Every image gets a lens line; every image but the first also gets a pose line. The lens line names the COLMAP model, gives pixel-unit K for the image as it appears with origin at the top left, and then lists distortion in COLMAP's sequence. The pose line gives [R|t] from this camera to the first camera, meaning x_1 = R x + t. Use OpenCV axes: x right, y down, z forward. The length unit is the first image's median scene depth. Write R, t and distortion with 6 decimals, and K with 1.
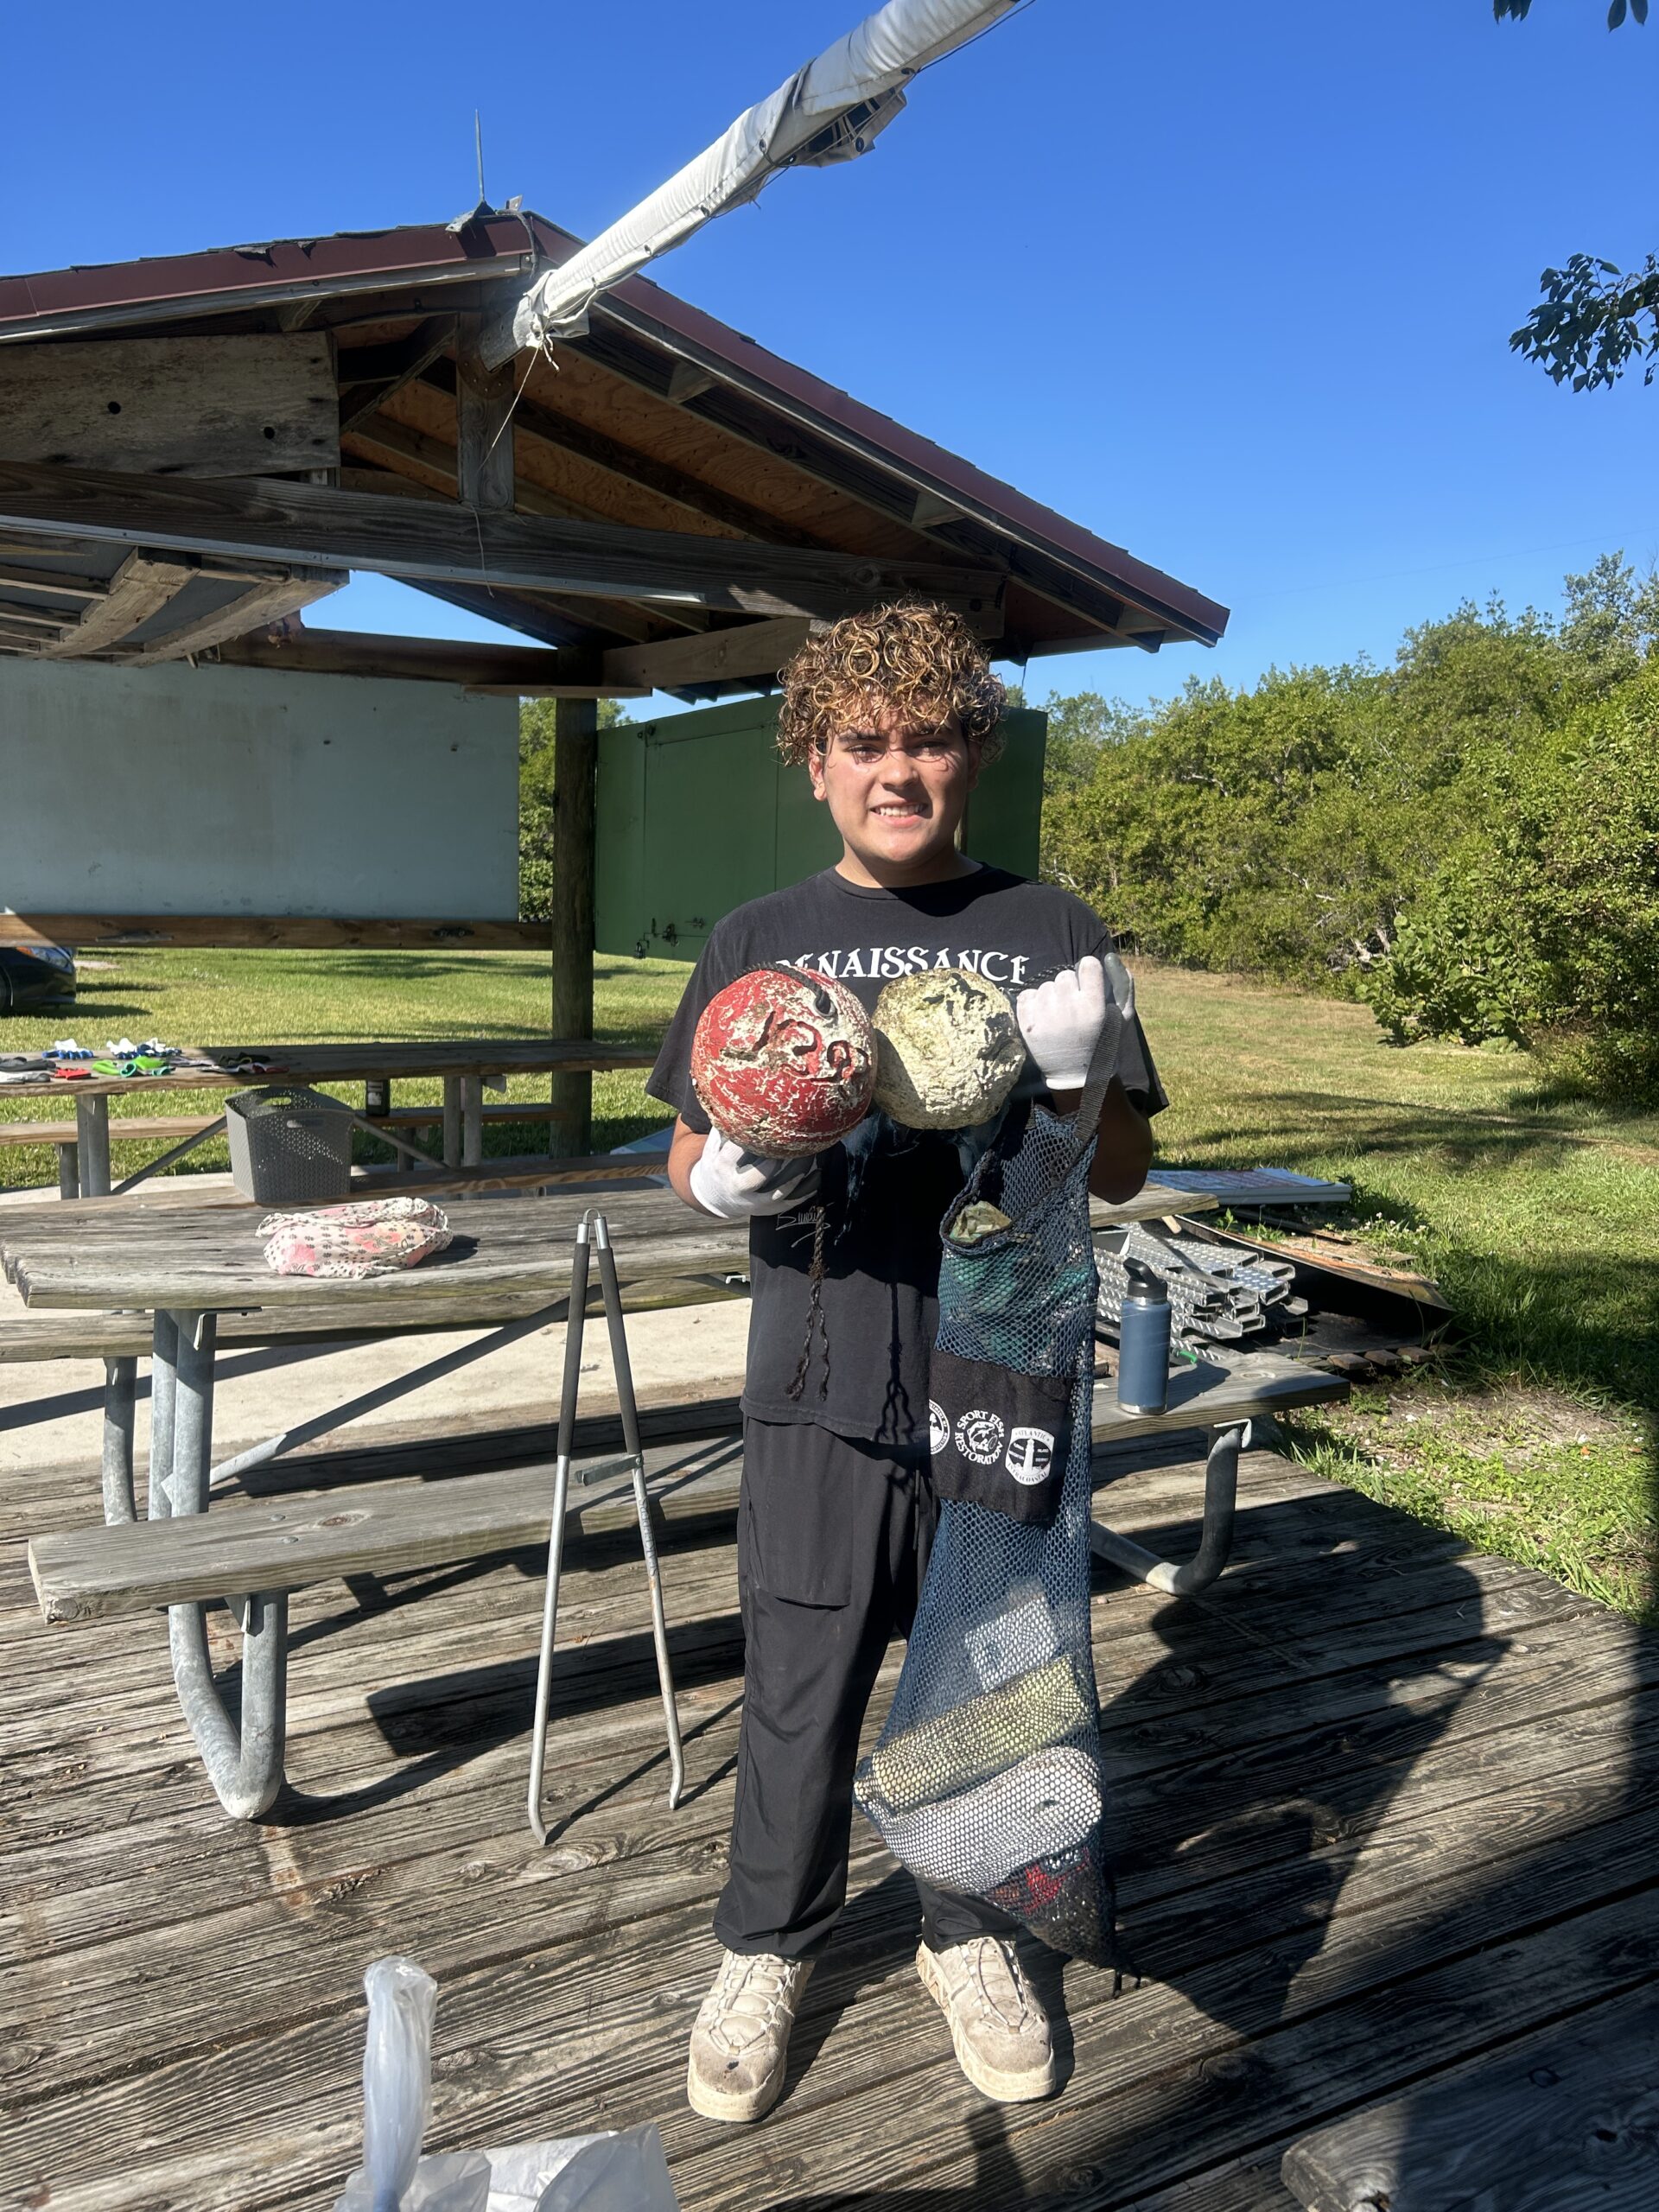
lens RADIAL K [[1668.3, 0, 829.5], [0, 1668.3, 1106.0], [0, 0, 1]] dist [0.013995, 0.009275]
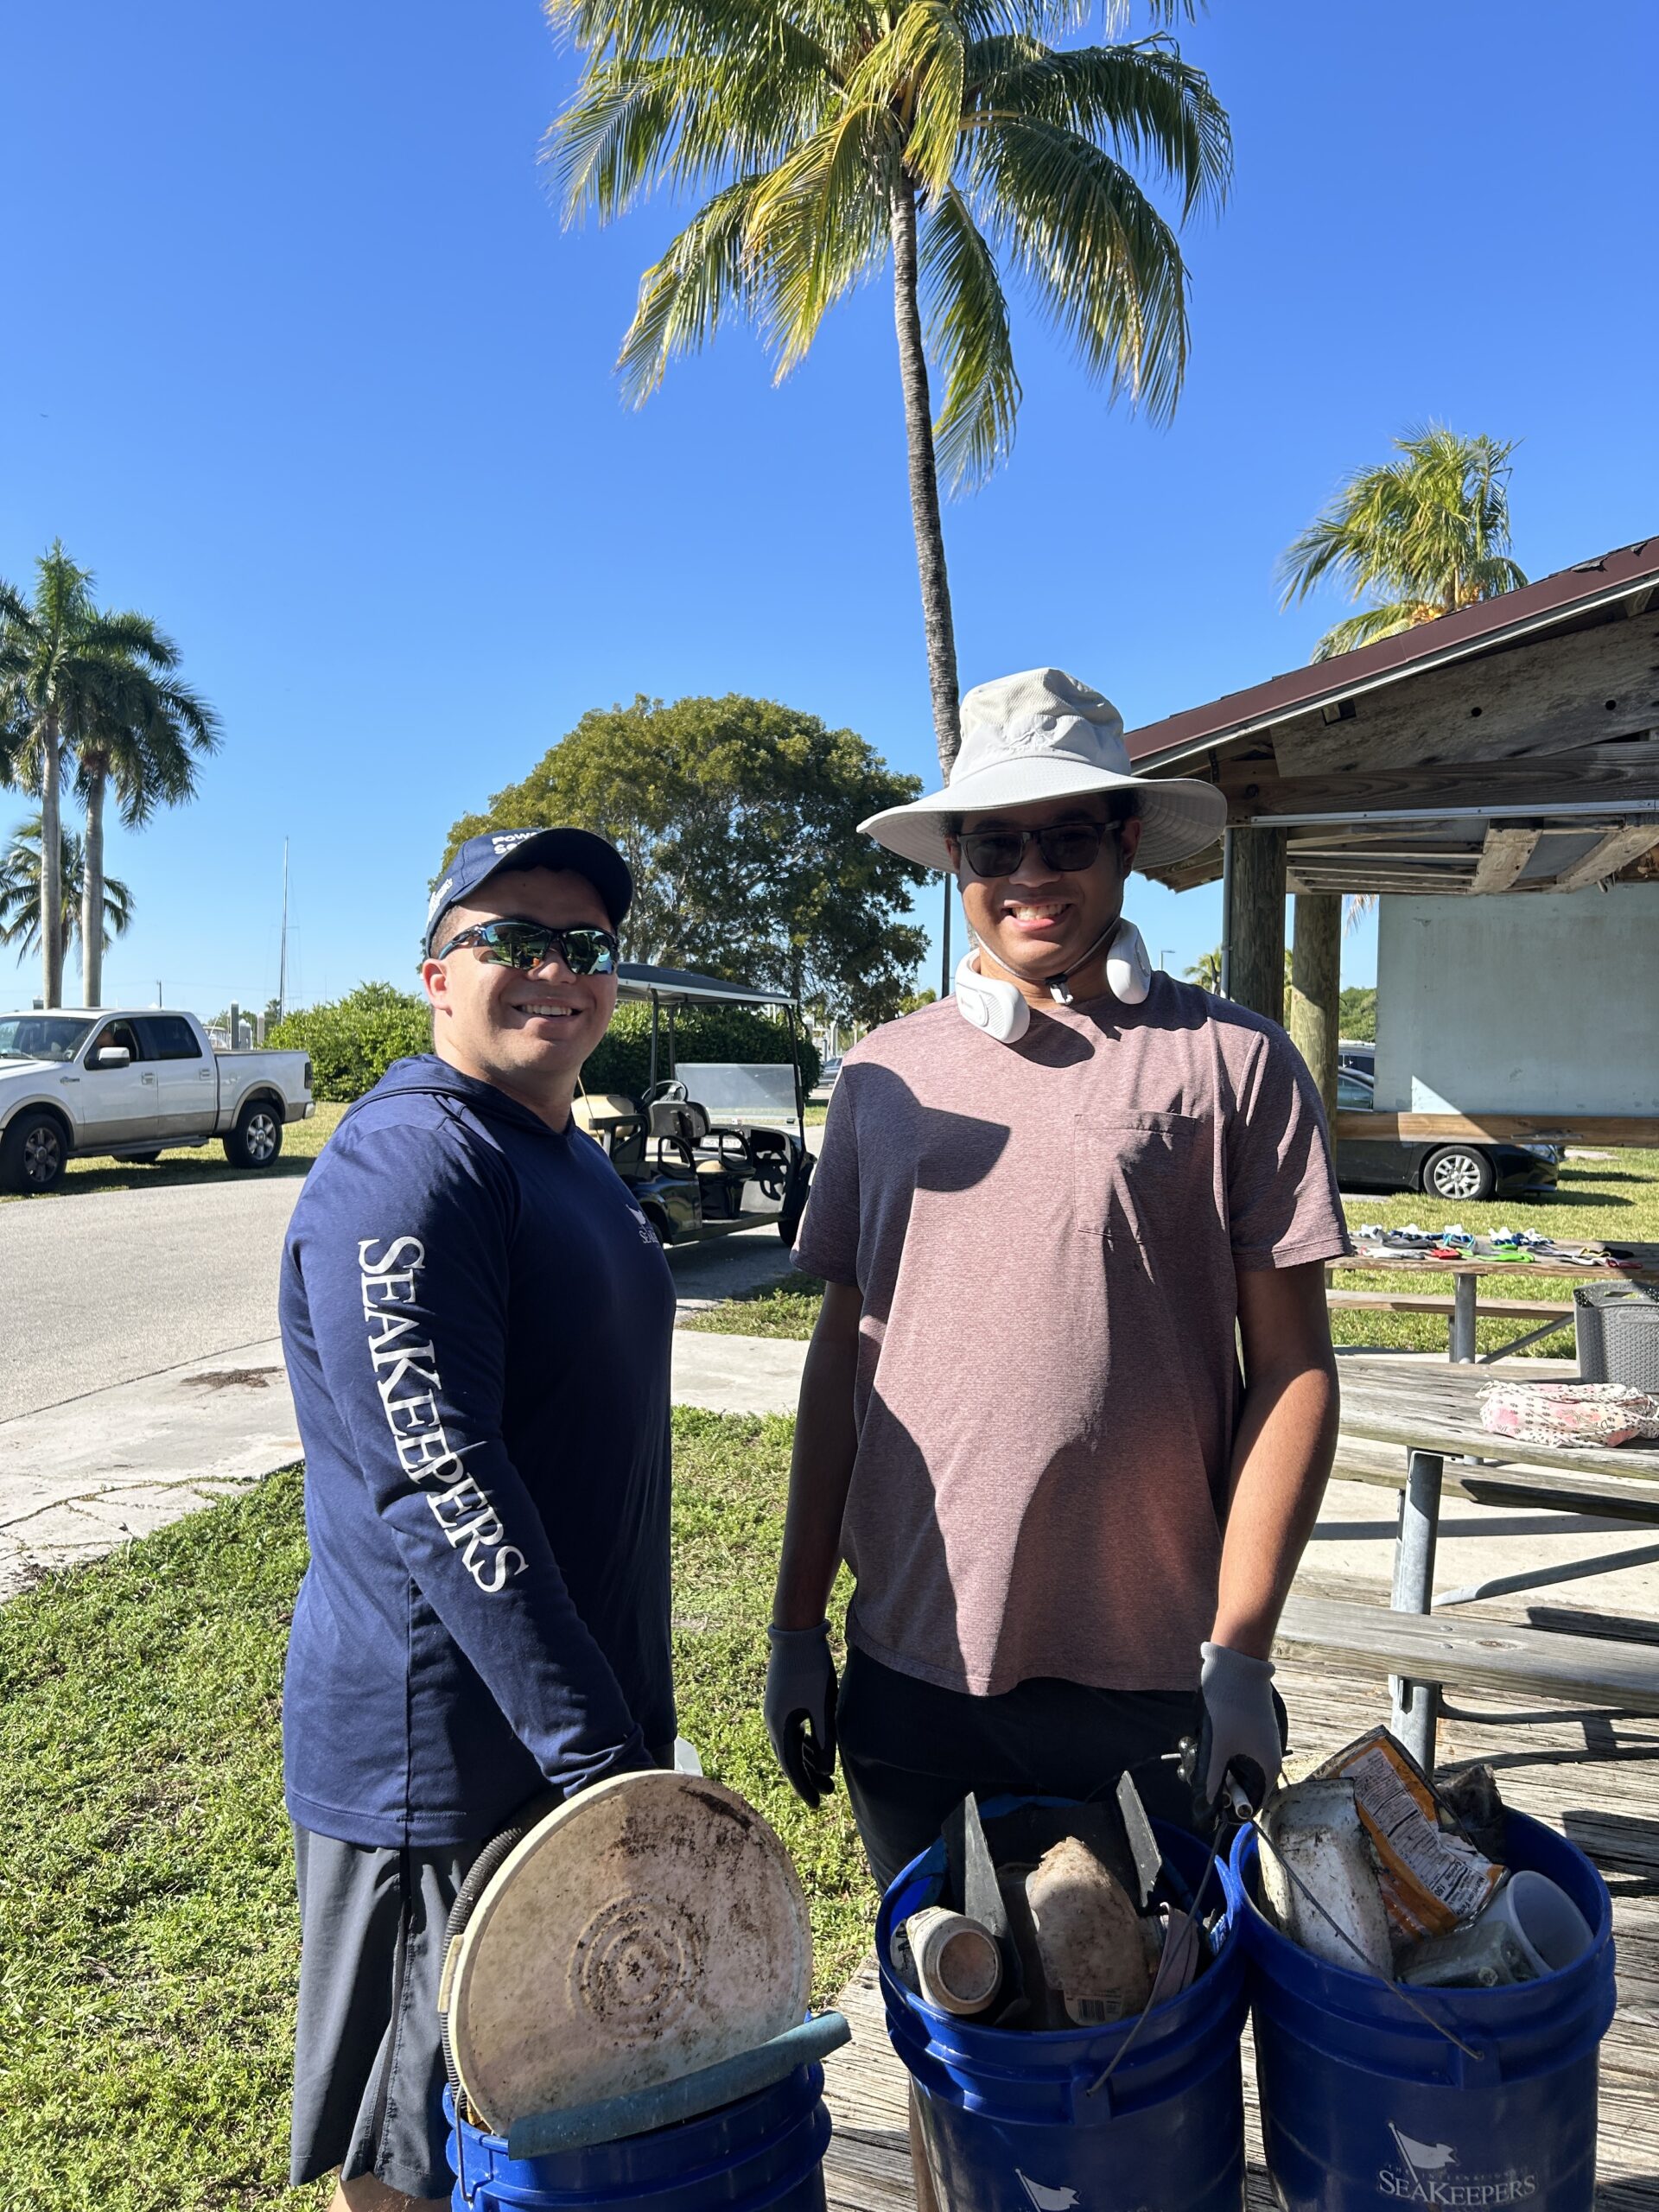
lens RADIAL K [[1668.3, 0, 829.5], [0, 1668.3, 1106.0], [0, 0, 1]] dist [0.013995, 0.009275]
pose [[0.645686, 0.008900, -0.763551, 0.199956], [-0.093082, 0.993393, -0.067134, -0.004525], [0.757909, 0.114420, 0.642248, -0.106685]]
